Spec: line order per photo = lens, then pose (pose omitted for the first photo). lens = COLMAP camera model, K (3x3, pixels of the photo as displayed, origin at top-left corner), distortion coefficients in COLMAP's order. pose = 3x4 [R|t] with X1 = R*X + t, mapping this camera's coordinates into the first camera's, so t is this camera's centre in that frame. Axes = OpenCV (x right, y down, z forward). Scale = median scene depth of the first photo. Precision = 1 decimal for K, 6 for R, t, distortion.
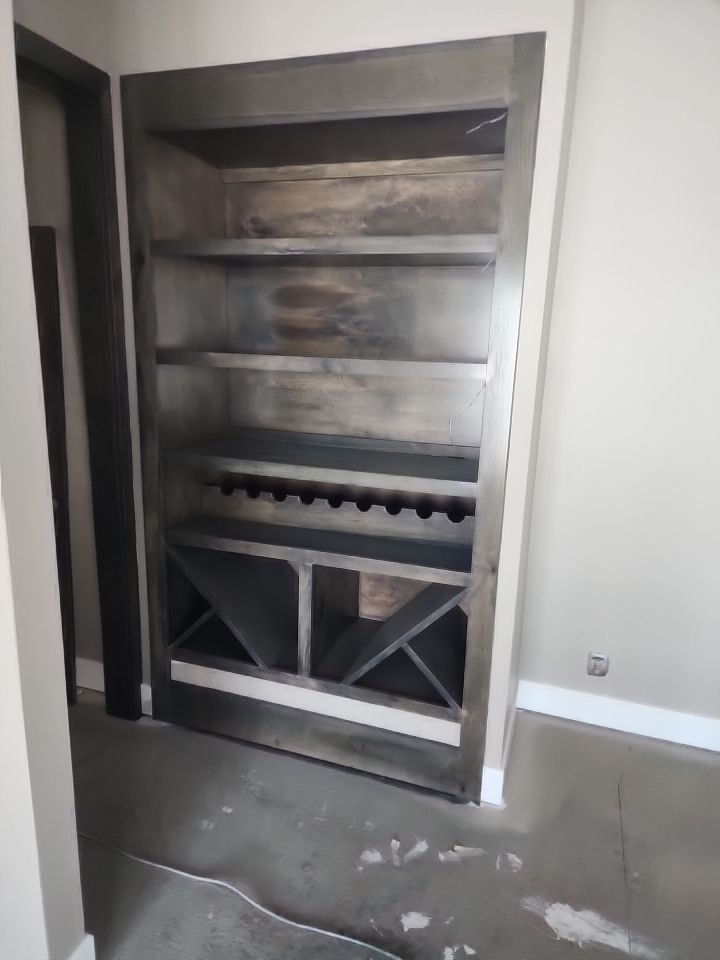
lens RADIAL K [[638.0, 0, 359.8], [0, 638.0, 483.5], [0, 0, 1]] dist [0.049193, -0.052389]
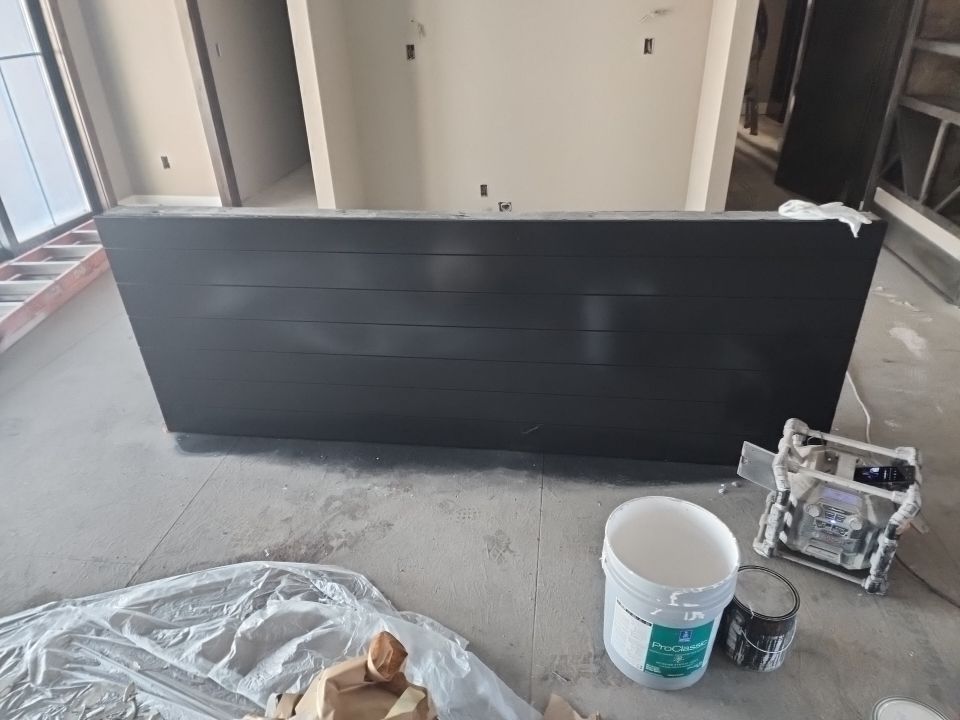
lens RADIAL K [[638.0, 0, 478.6], [0, 638.0, 358.1], [0, 0, 1]] dist [0.049193, -0.052389]
pose [[0.198253, 0.445798, -0.872903, 1.213385], [-0.184205, 0.891658, 0.413540, 0.193089], [0.962686, 0.078807, 0.258892, -0.365327]]
